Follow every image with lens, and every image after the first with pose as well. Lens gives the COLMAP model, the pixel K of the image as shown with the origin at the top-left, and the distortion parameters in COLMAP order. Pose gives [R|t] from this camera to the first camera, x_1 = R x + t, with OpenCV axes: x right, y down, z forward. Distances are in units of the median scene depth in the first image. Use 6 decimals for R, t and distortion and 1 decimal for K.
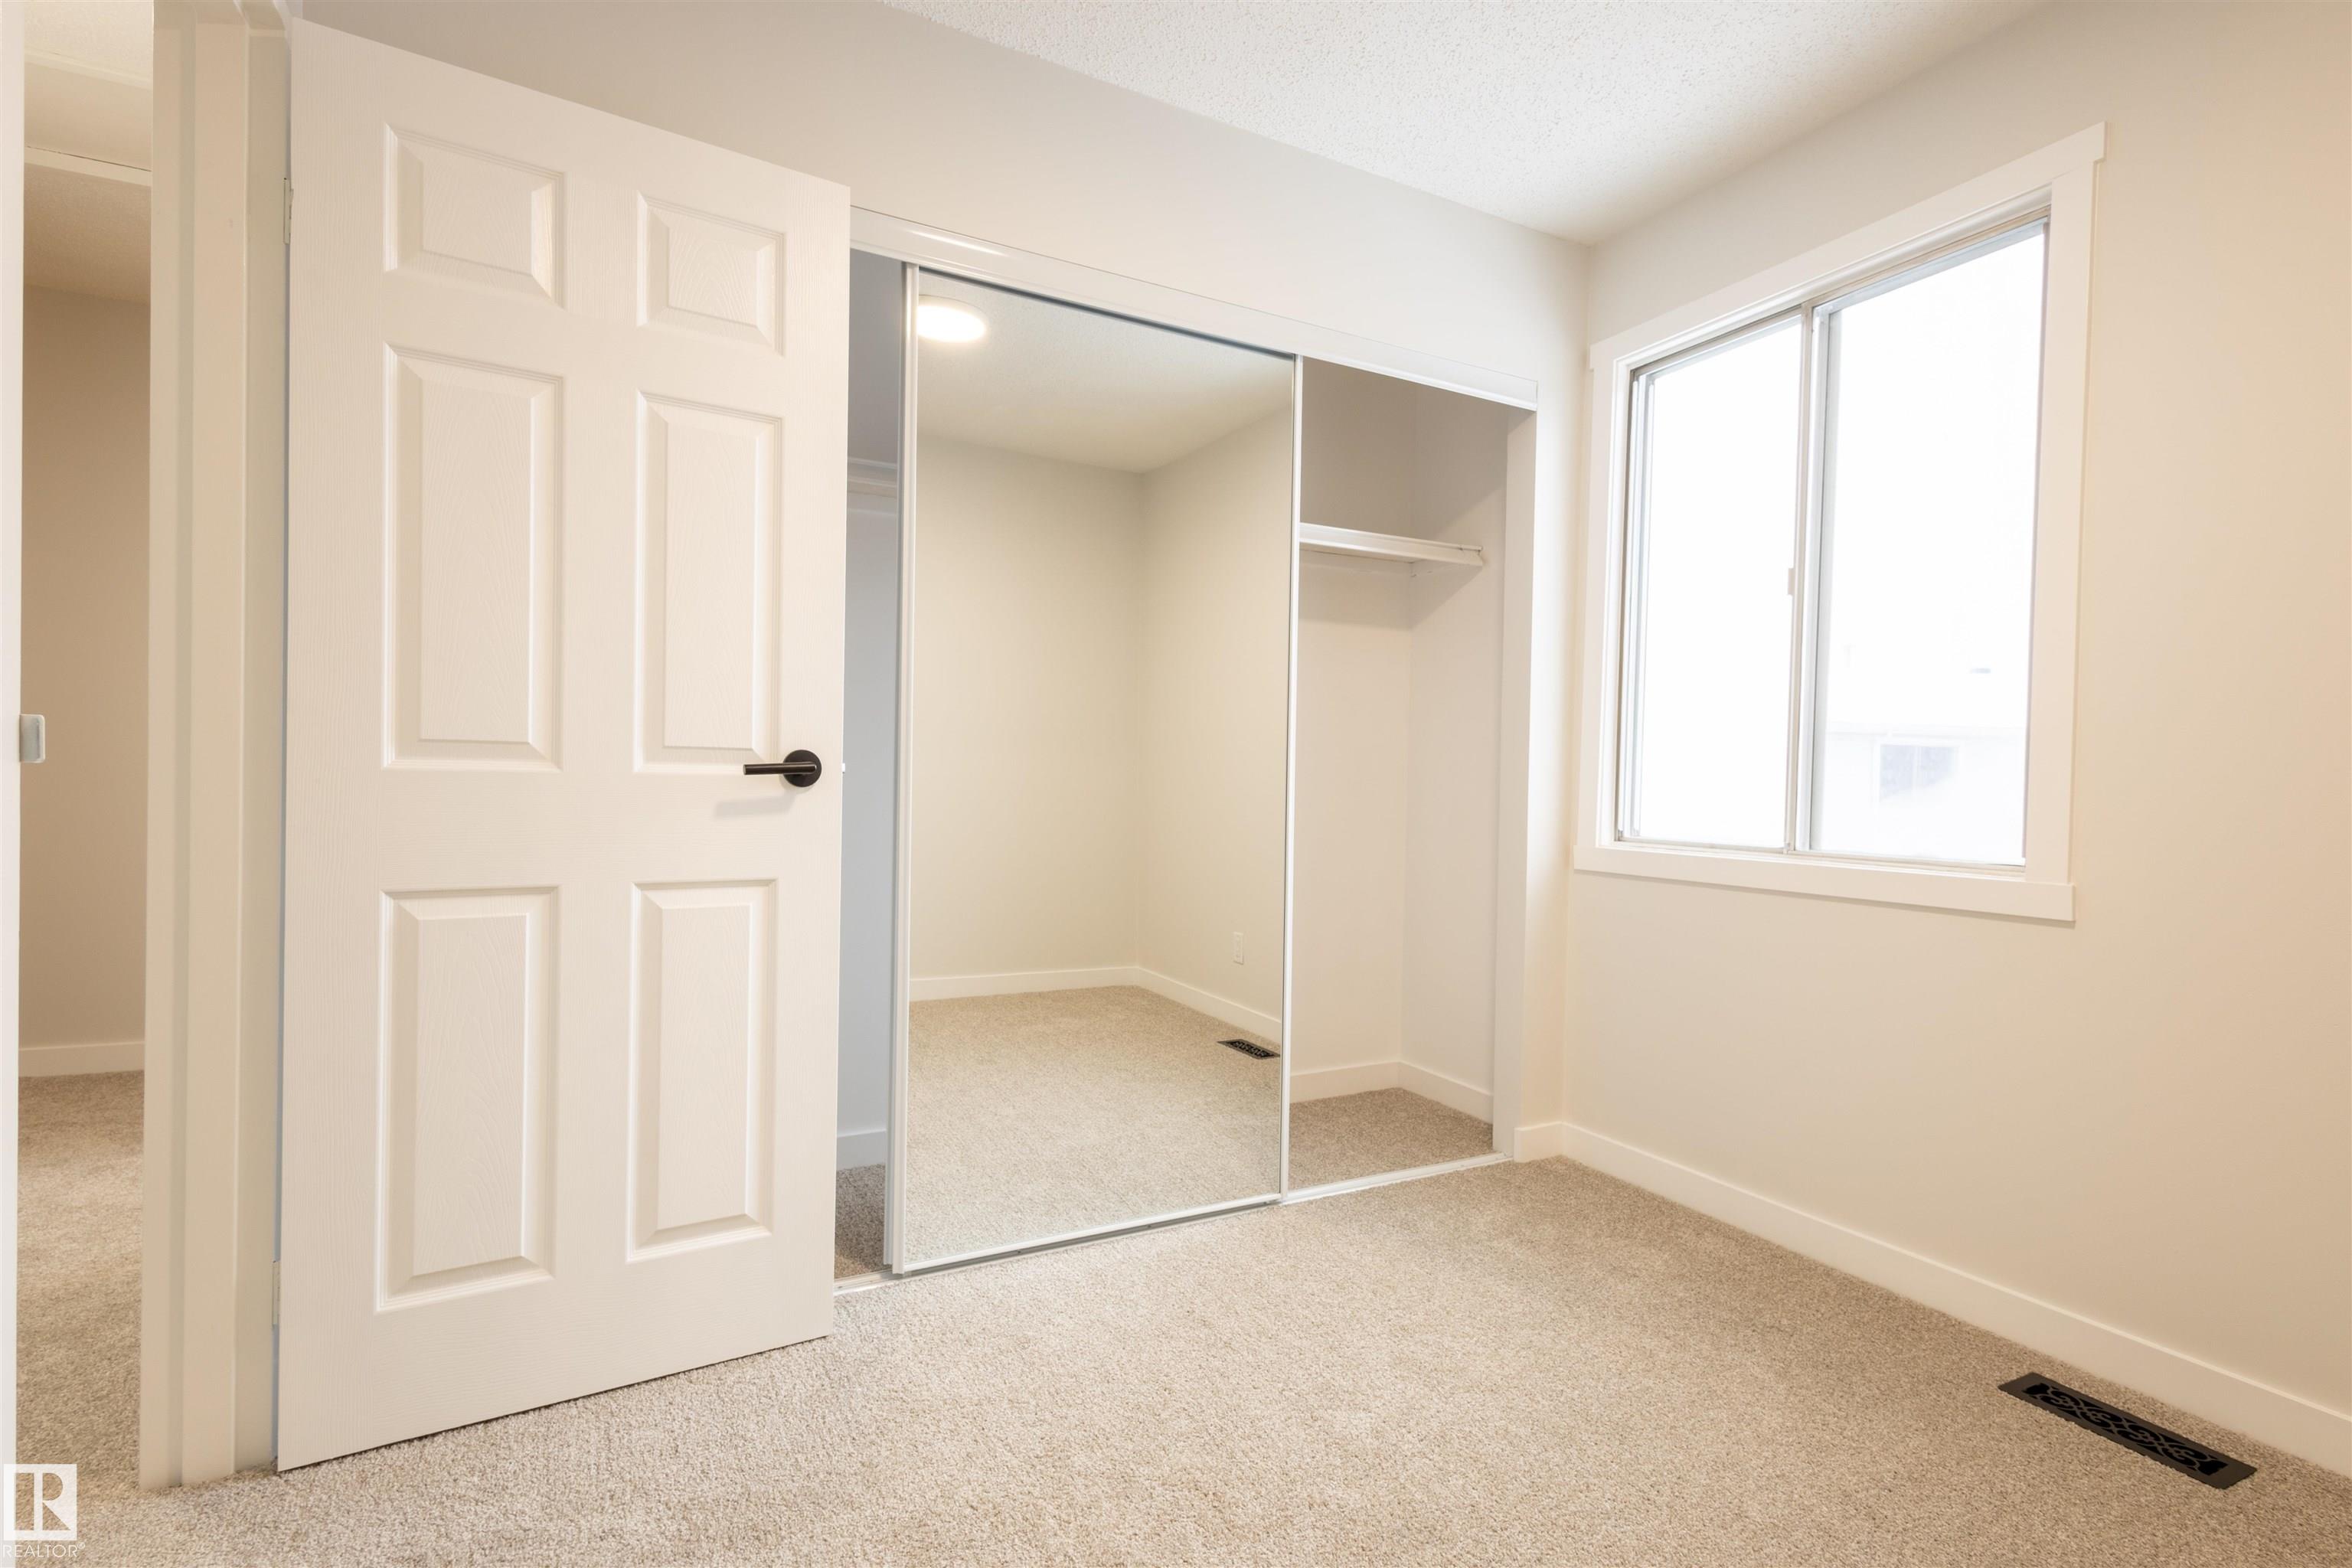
lens RADIAL K [[1088.6, 0, 1154.9], [0, 1088.6, 791.6], [0, 0, 1]] dist [0.014331, 0.000599]
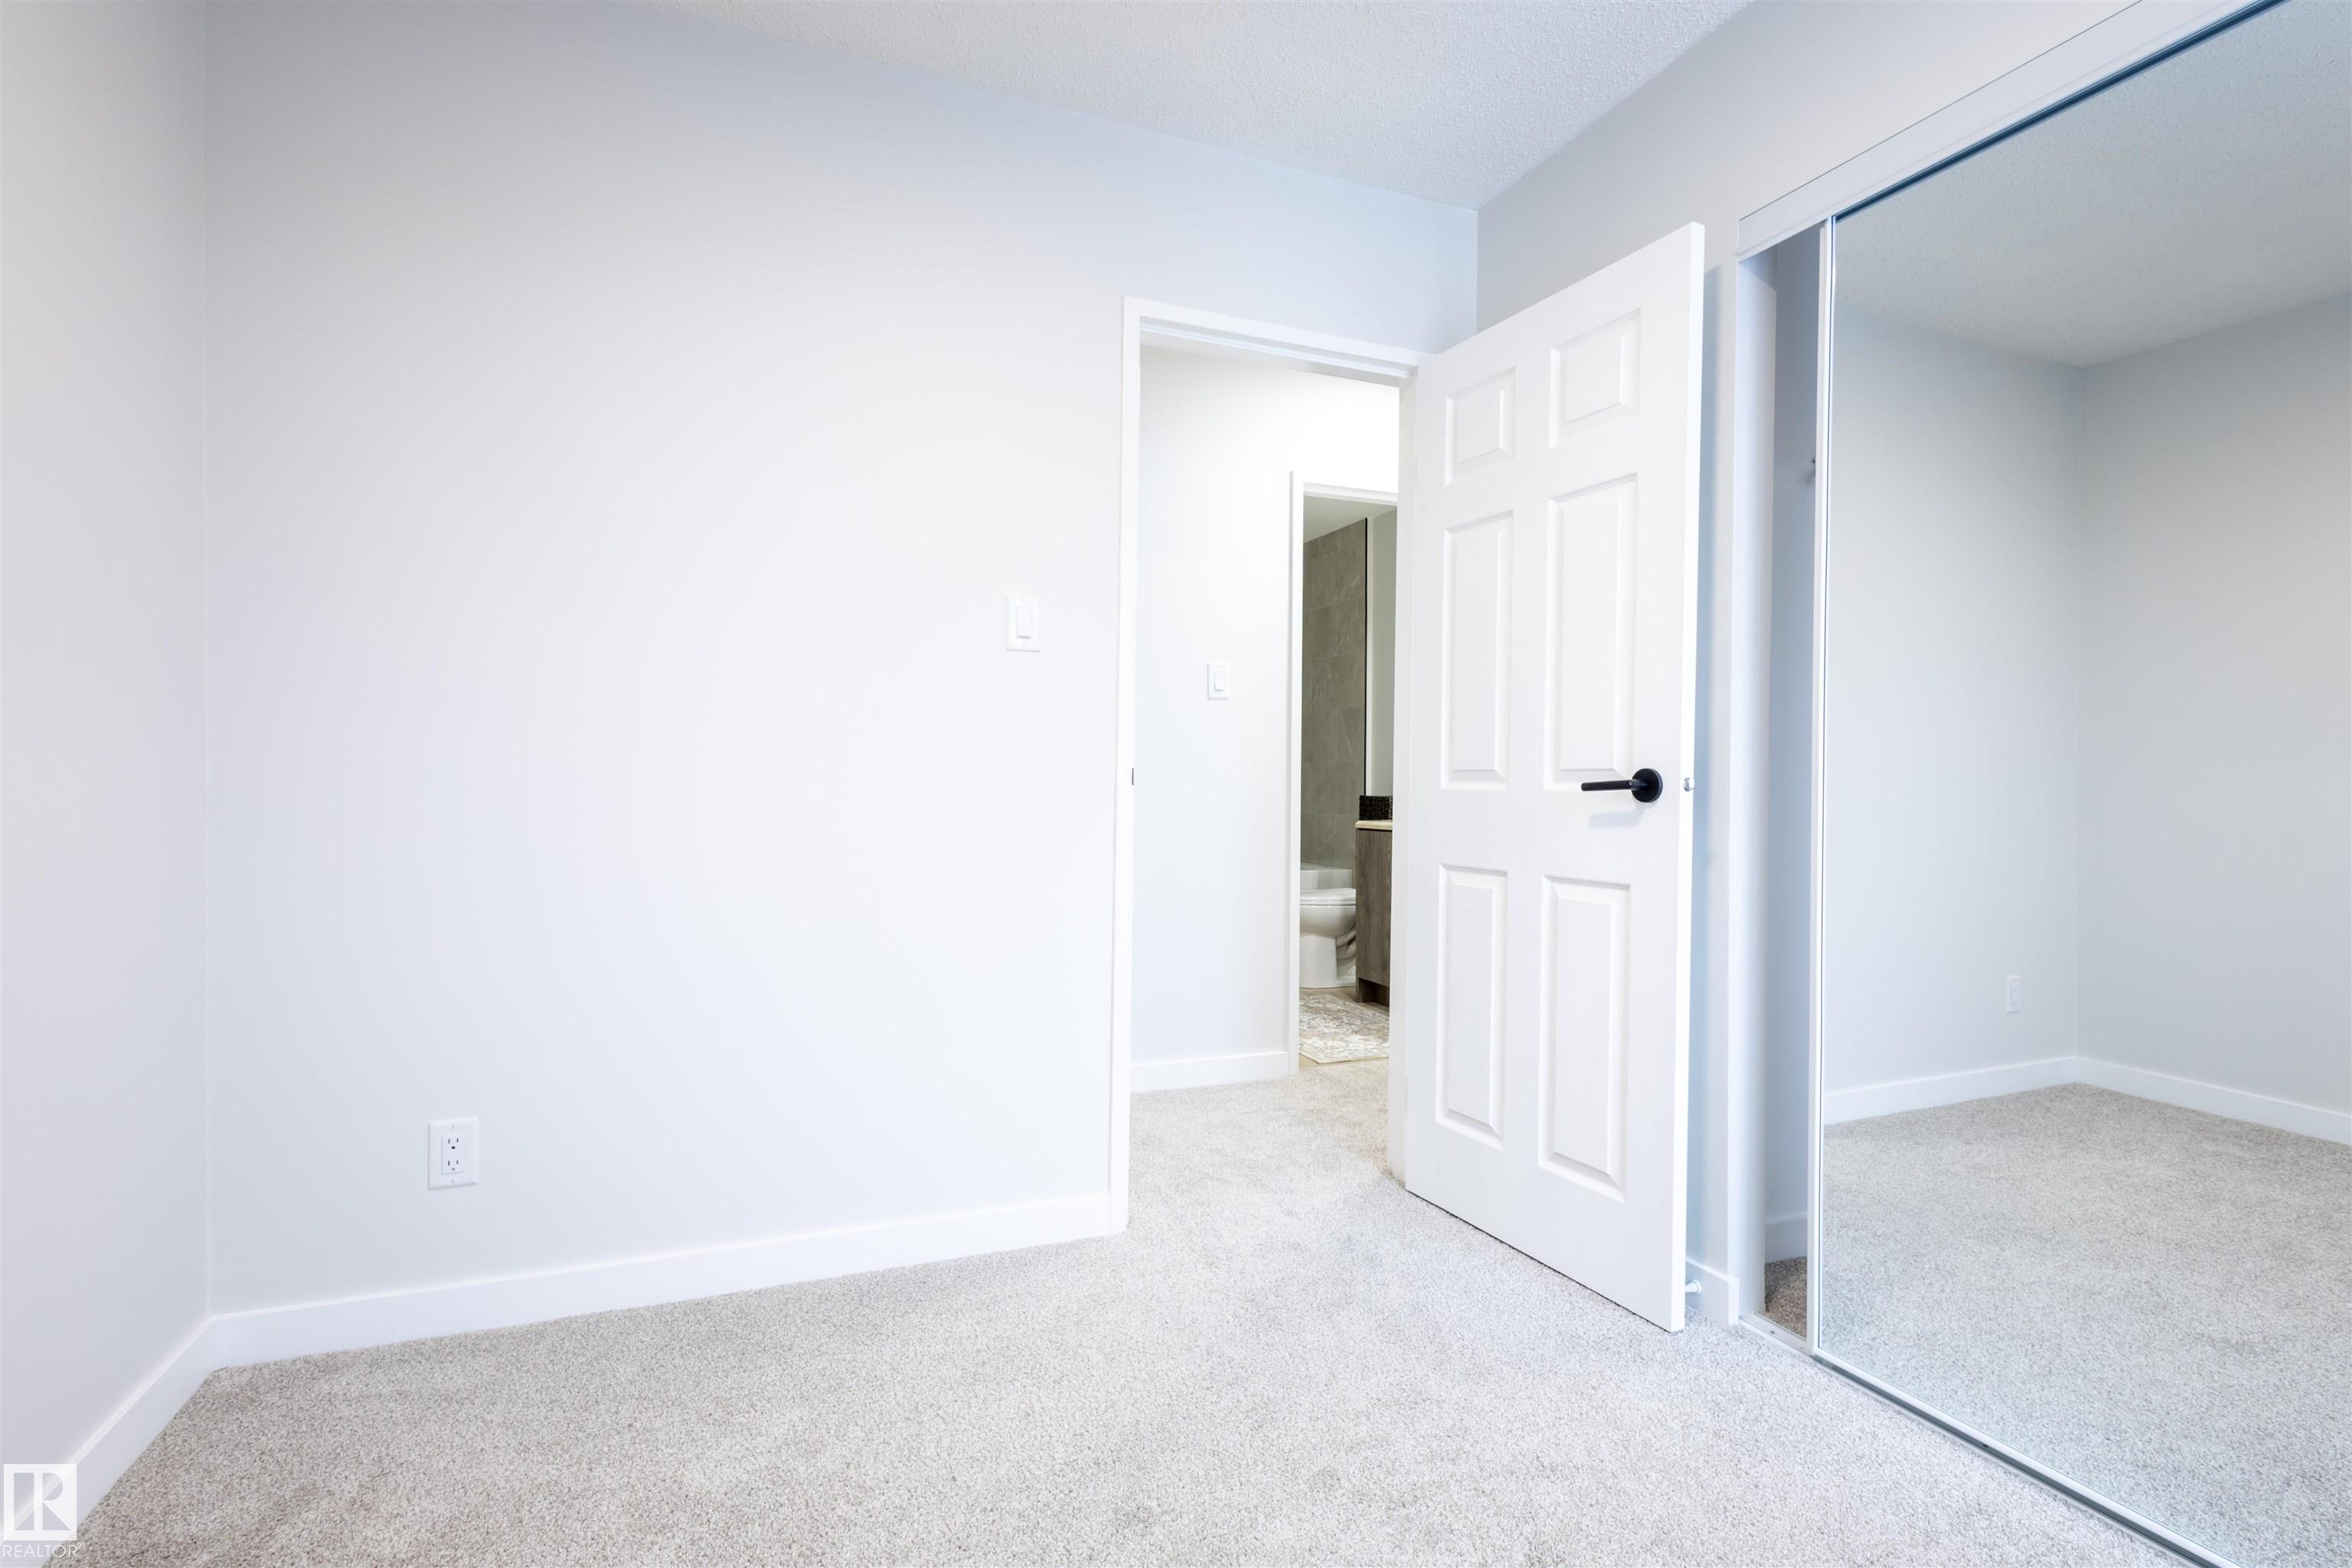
lens RADIAL K [[1088.6, 0, 1154.9], [0, 1088.6, 791.6], [0, 0, 1]] dist [0.014331, 0.000599]
pose [[-0.099158, -0.012922, -0.994988, 0.825816], [-0.024623, 0.999641, -0.010528, 0.008915], [0.994767, 0.023456, -0.099441, 0.633956]]
